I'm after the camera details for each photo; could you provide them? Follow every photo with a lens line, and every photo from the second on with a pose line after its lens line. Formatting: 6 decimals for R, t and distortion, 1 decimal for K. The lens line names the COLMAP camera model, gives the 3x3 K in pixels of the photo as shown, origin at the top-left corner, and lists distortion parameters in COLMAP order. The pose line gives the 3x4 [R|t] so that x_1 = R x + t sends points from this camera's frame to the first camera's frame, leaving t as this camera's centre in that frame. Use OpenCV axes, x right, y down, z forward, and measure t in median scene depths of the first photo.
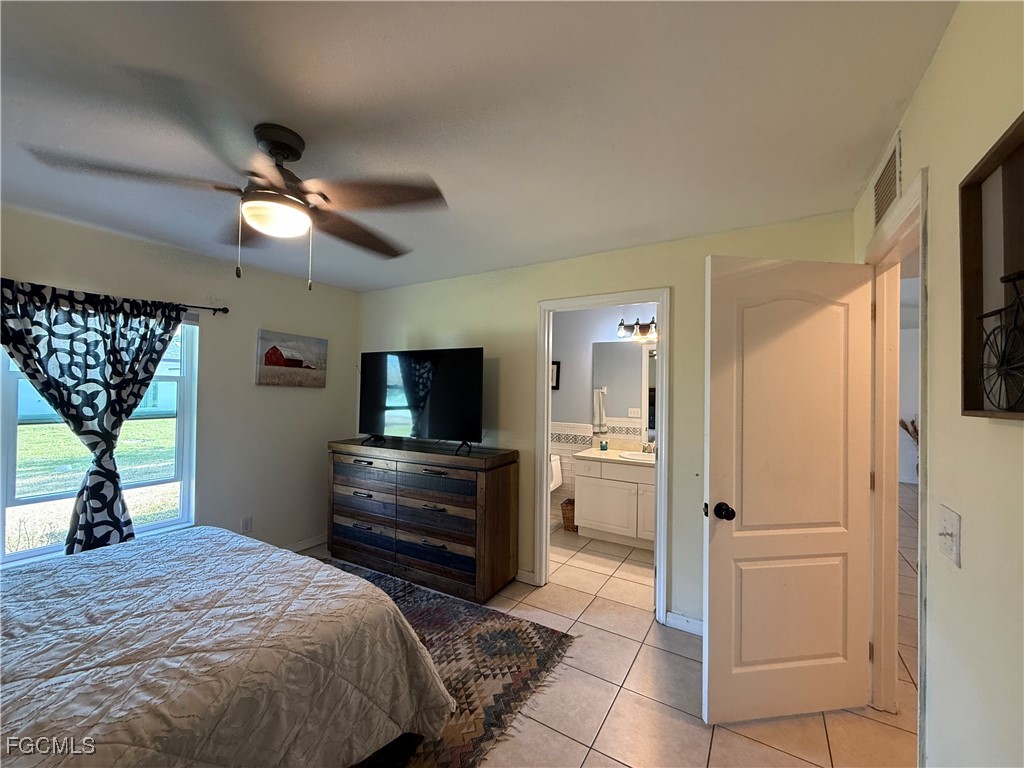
lens RADIAL K [[408.5, 0, 511.5], [0, 408.5, 383.9], [0, 0, 1]] dist [-0.001004, 0.000094]
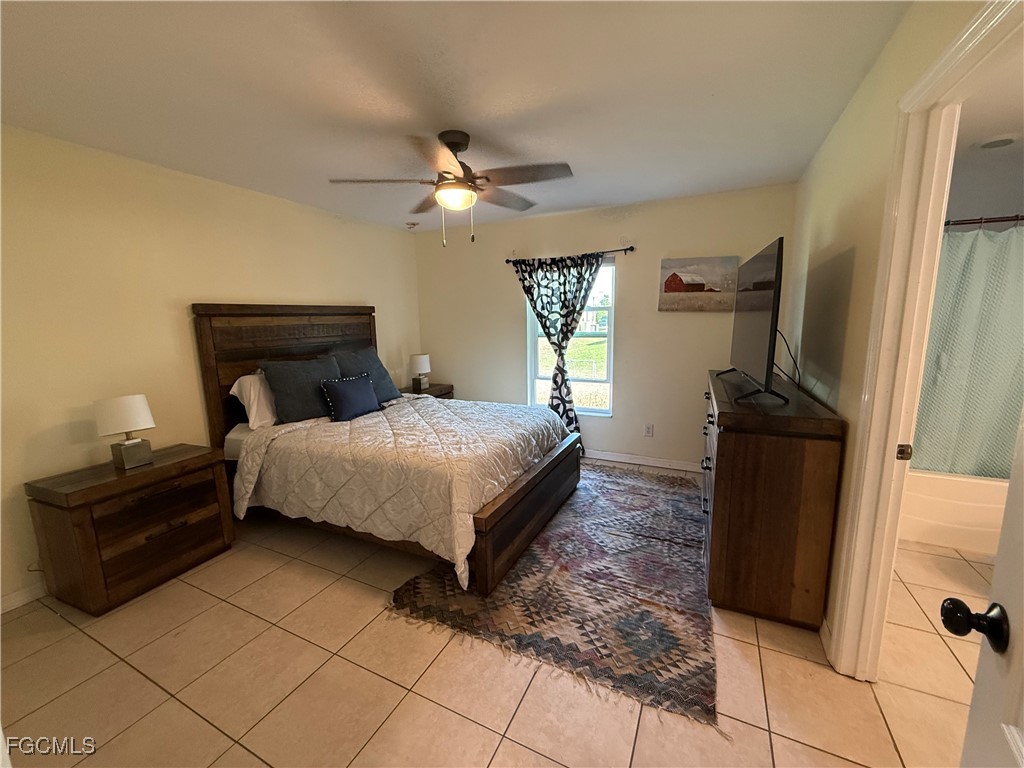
lens RADIAL K [[408.5, 0, 511.5], [0, 408.5, 383.9], [0, 0, 1]] dist [-0.001004, 0.000094]
pose [[0.096617, 0.146117, -0.984538, 0.619792], [0.031326, 0.988229, 0.149739, 0.025564], [0.994829, -0.045309, 0.090902, 0.649523]]
